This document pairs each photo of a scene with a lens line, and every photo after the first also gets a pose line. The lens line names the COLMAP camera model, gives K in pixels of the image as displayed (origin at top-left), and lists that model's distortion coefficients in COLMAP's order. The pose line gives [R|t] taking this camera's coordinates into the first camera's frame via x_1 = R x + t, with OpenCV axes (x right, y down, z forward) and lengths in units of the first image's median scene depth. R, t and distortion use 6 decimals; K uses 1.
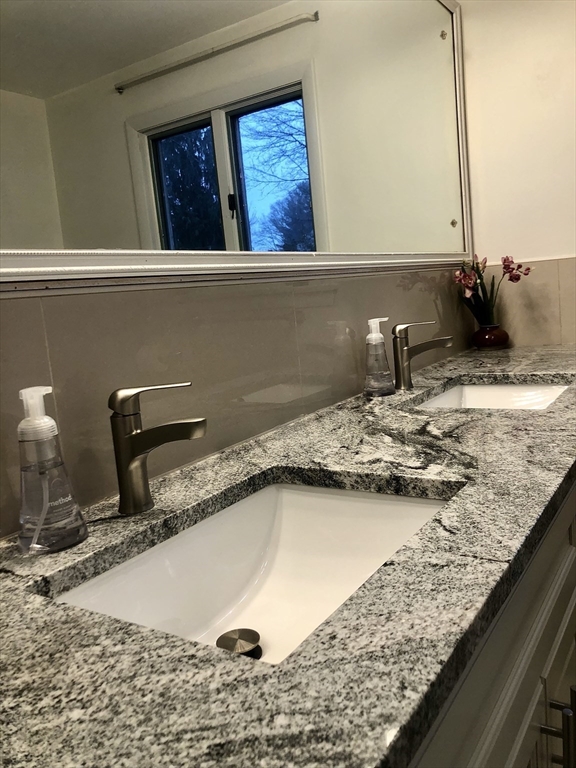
lens RADIAL K [[635.4, 0, 300.6], [0, 635.4, 371.0], [0, 0, 1]] dist [0.052960, -0.051619]
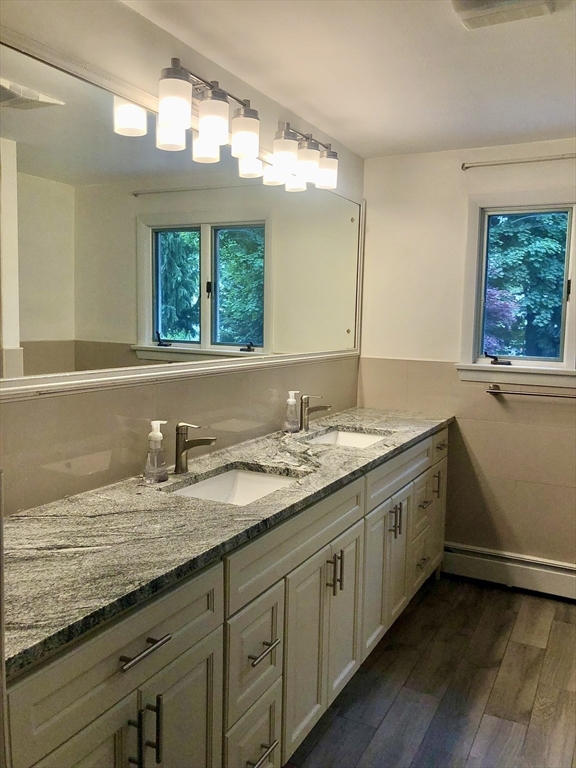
lens RADIAL K [[635.4, 0, 300.6], [0, 635.4, 371.0], [0, 0, 1]] dist [0.052960, -0.051619]
pose [[0.989361, 0.105708, 0.099953, -0.068570], [-0.101616, 0.993797, -0.045196, -0.082414], [-0.104110, 0.034558, 0.993965, -1.173058]]
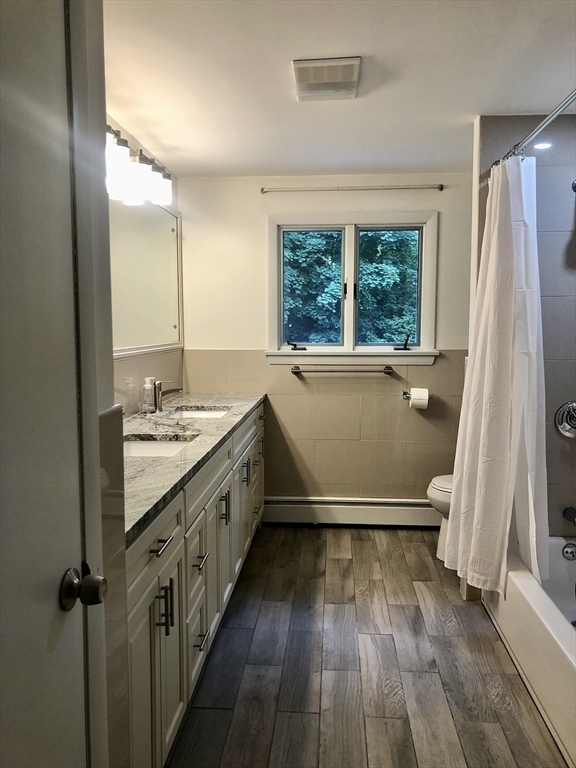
lens RADIAL K [[635.4, 0, 300.6], [0, 635.4, 371.0], [0, 0, 1]] dist [0.052960, -0.051619]
pose [[0.872325, 0.053303, 0.486012, -0.664478], [-0.018830, 0.996965, -0.075542, 0.066500], [-0.488563, 0.056746, 0.870681, -1.567218]]
